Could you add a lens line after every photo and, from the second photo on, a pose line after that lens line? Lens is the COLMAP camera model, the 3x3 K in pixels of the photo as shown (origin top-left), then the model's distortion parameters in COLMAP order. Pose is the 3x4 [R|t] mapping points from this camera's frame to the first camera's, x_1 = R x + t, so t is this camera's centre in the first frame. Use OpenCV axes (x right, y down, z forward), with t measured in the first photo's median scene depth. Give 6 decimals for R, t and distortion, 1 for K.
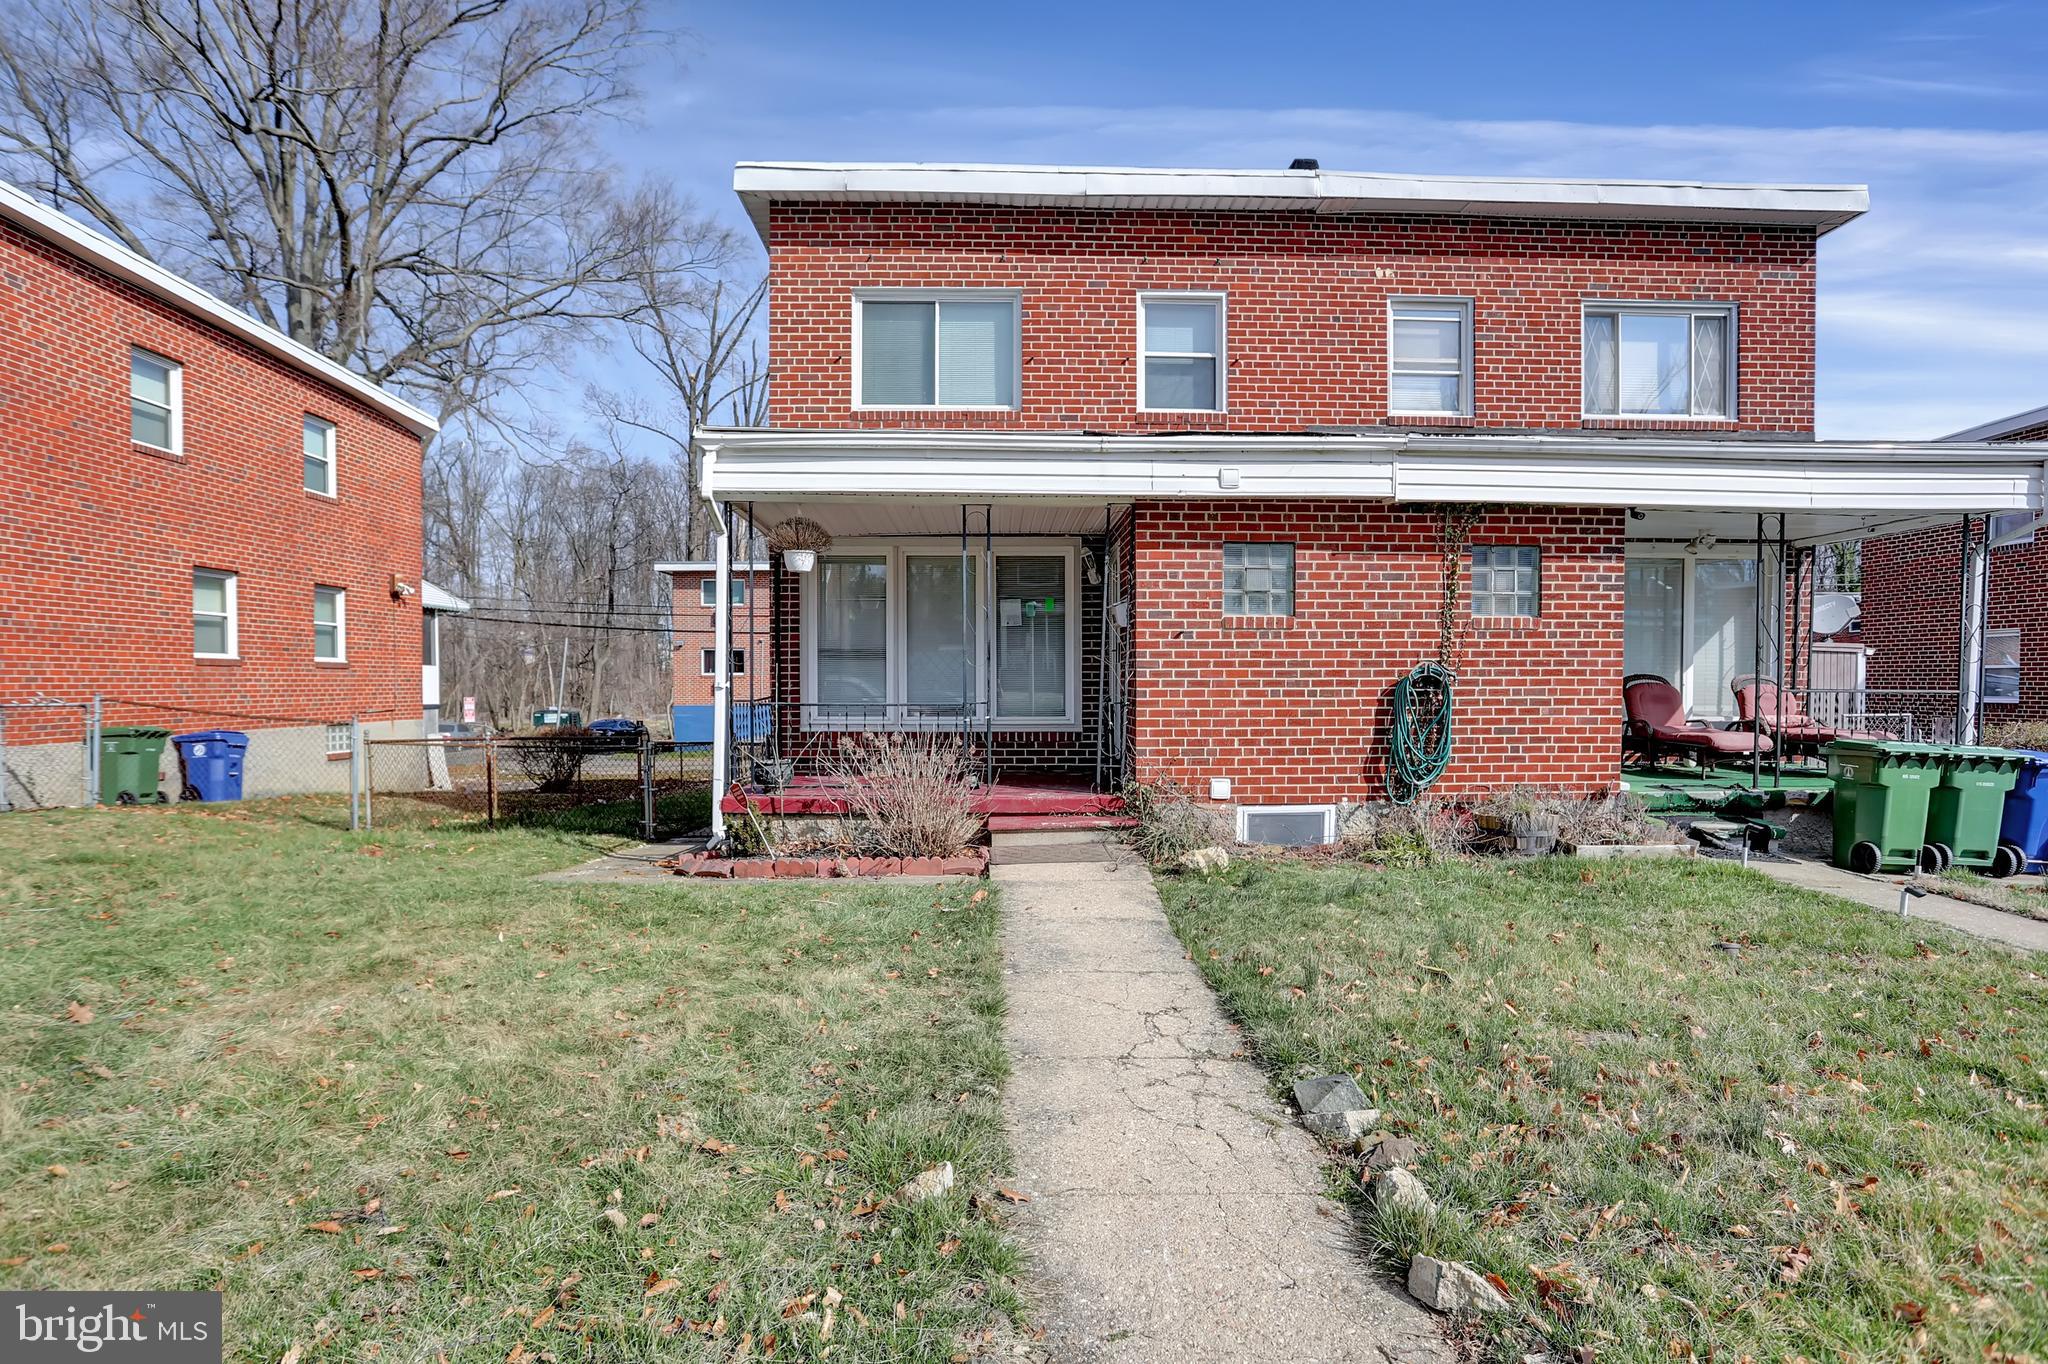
lens RADIAL K [[1092.3, 0, 1024.0], [0, 1092.3, 682.0], [0, 0, 1]] dist [-0.074272, 0.042926]
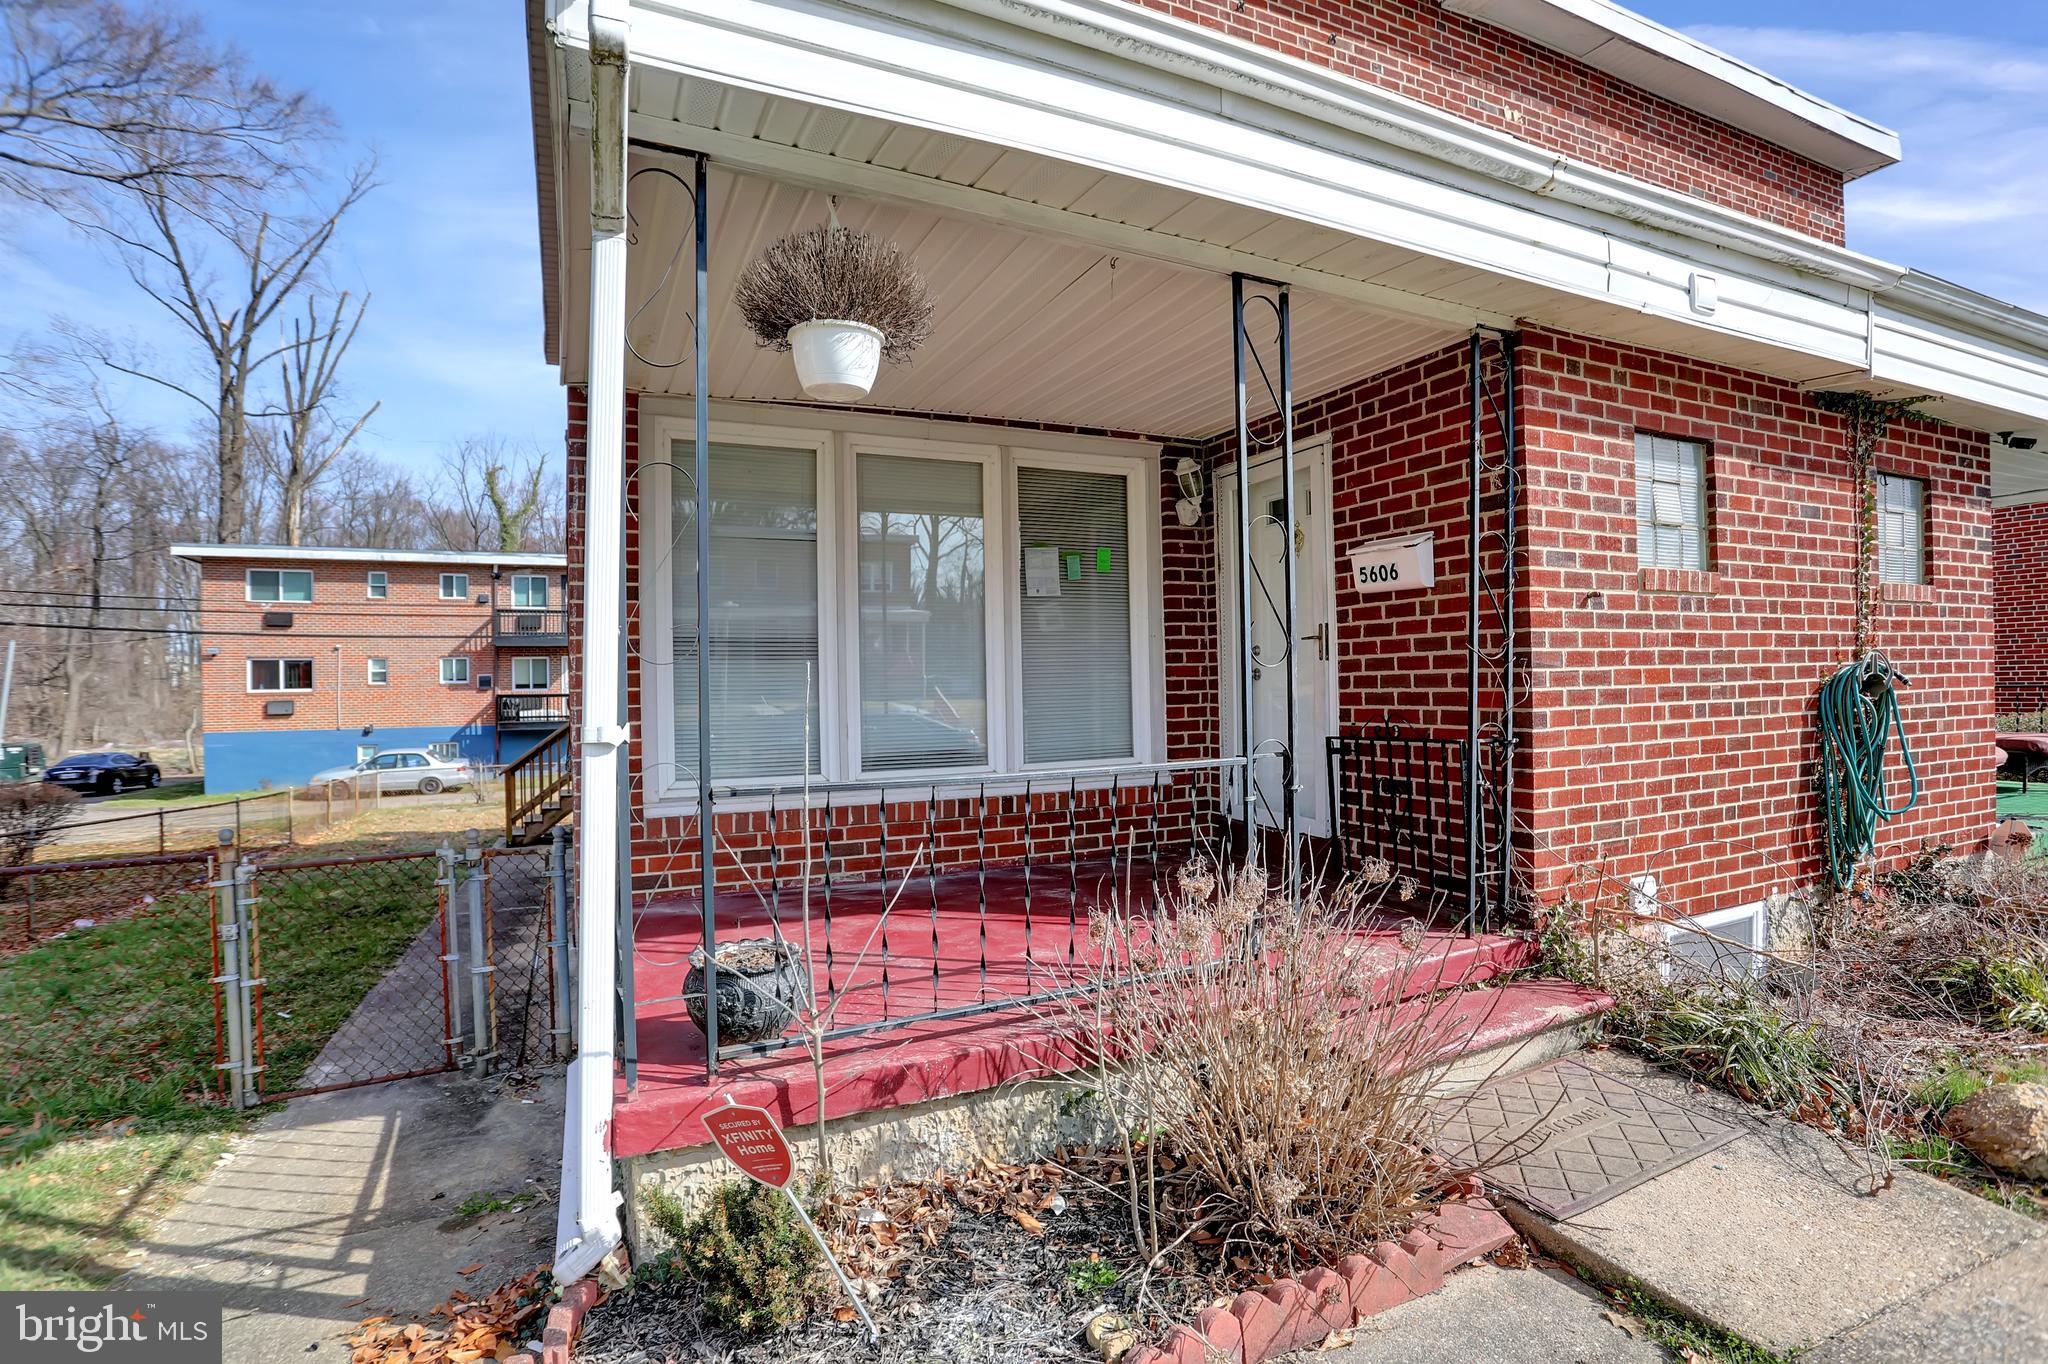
lens RADIAL K [[994.0, 0, 1037.3], [0, 994.0, 666.9], [0, 0, 1]] dist [-0.070725, 0.027586]
pose [[0.914466, -0.009349, 0.404554, -0.266533], [0.018143, 0.999675, -0.017907, -0.008794], [-0.404255, 0.023715, 0.914339, 0.674826]]
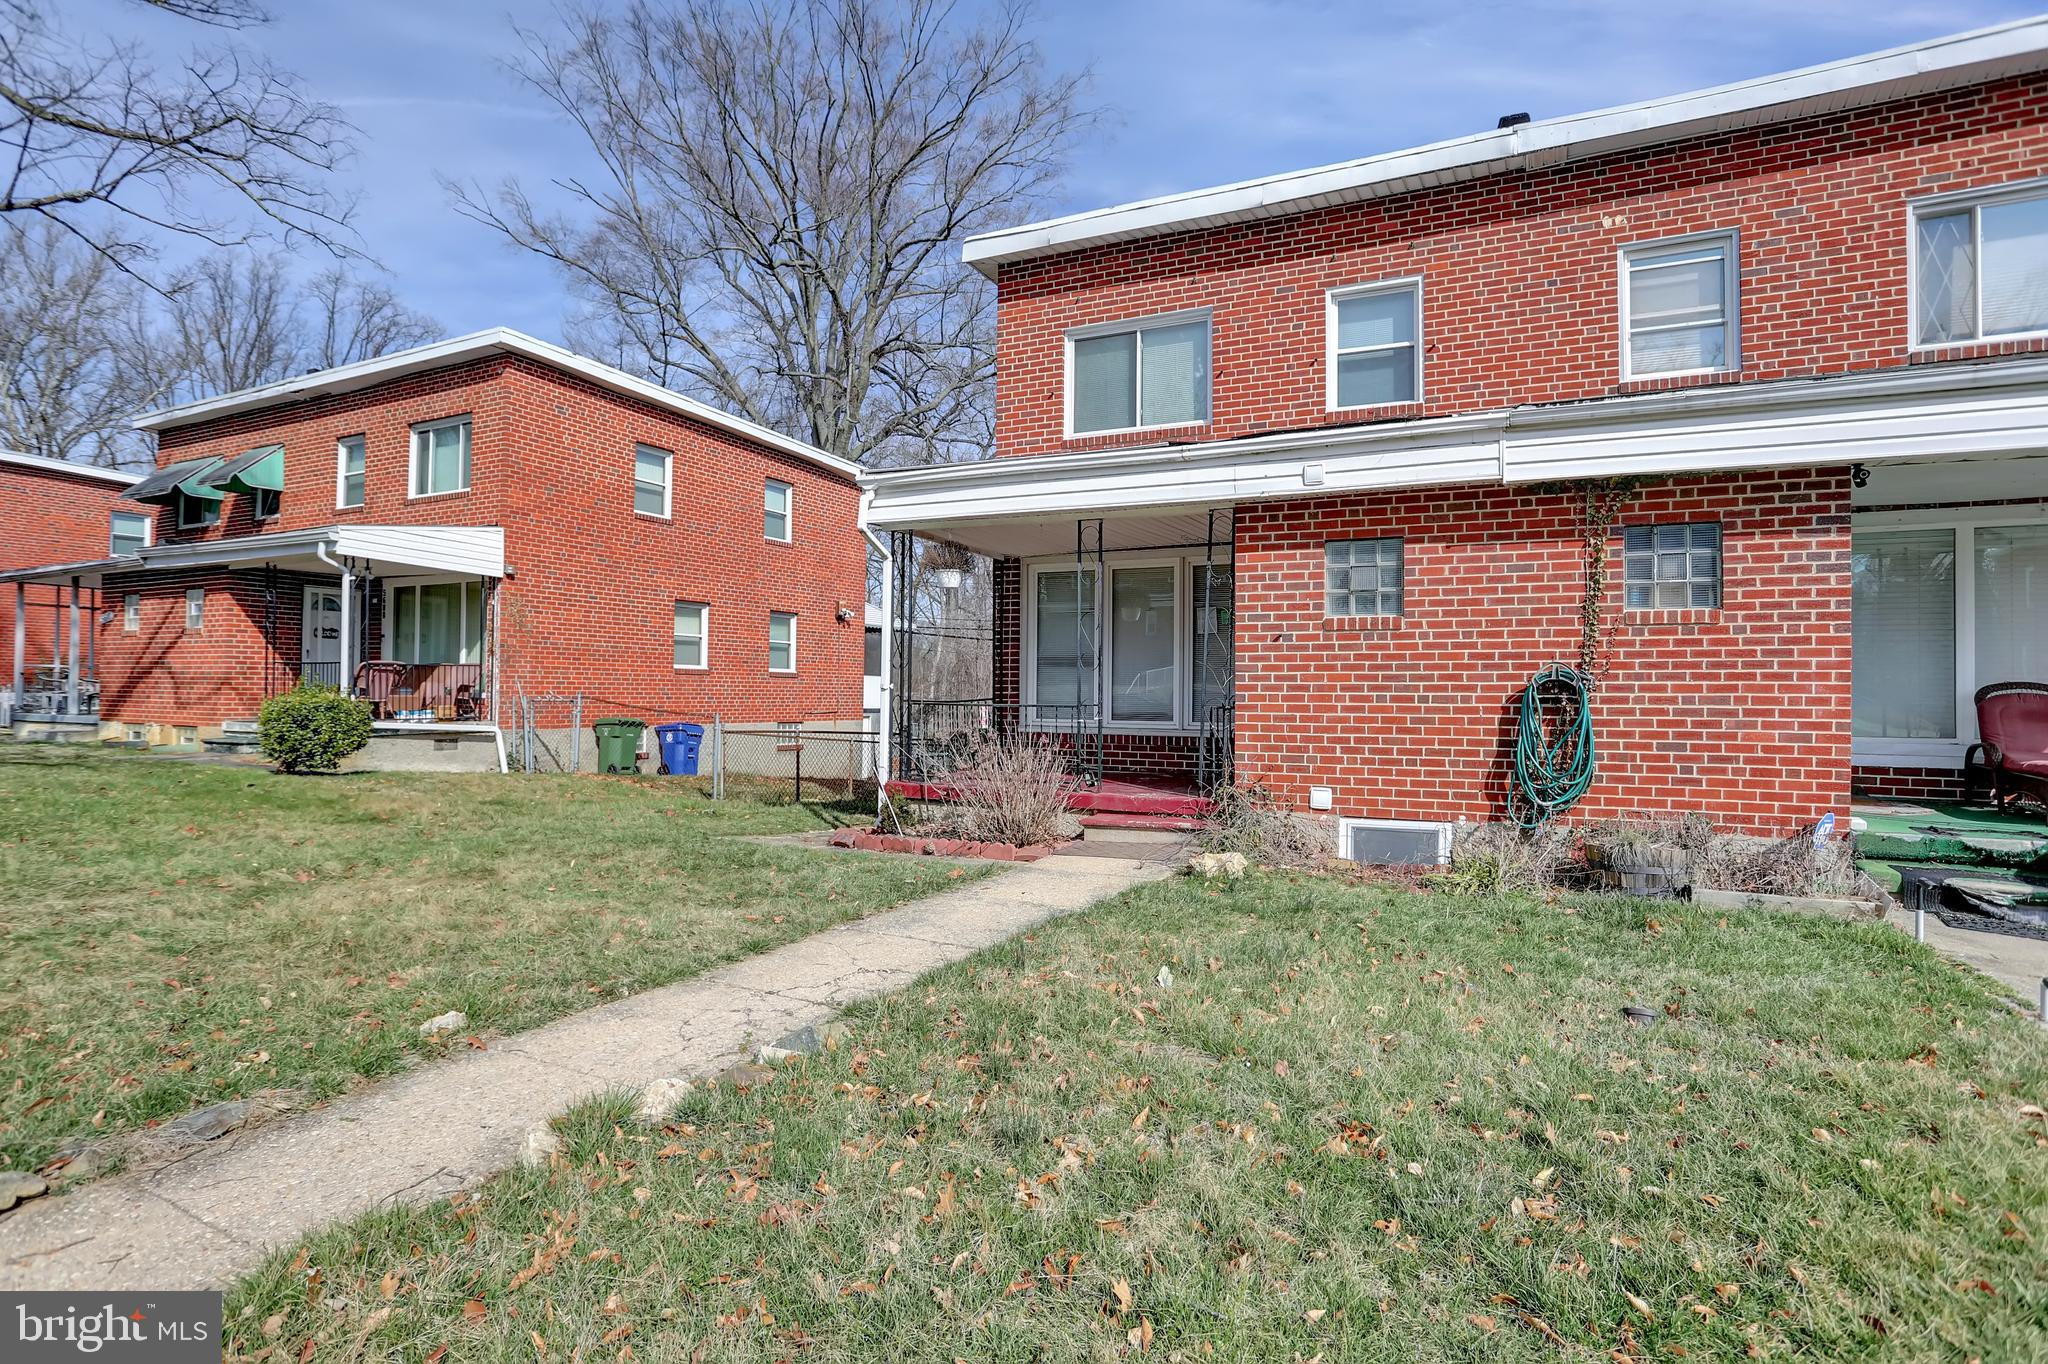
lens RADIAL K [[1074.8, 0, 1032.1], [0, 1074.8, 645.6], [0, 0, 1]] dist [-0.063089, 0.038159]
pose [[0.878511, -0.012747, -0.477553, 0.397552], [-0.010996, 0.998840, -0.046889, 0.010903], [0.477596, 0.046443, 0.877351, 0.050368]]
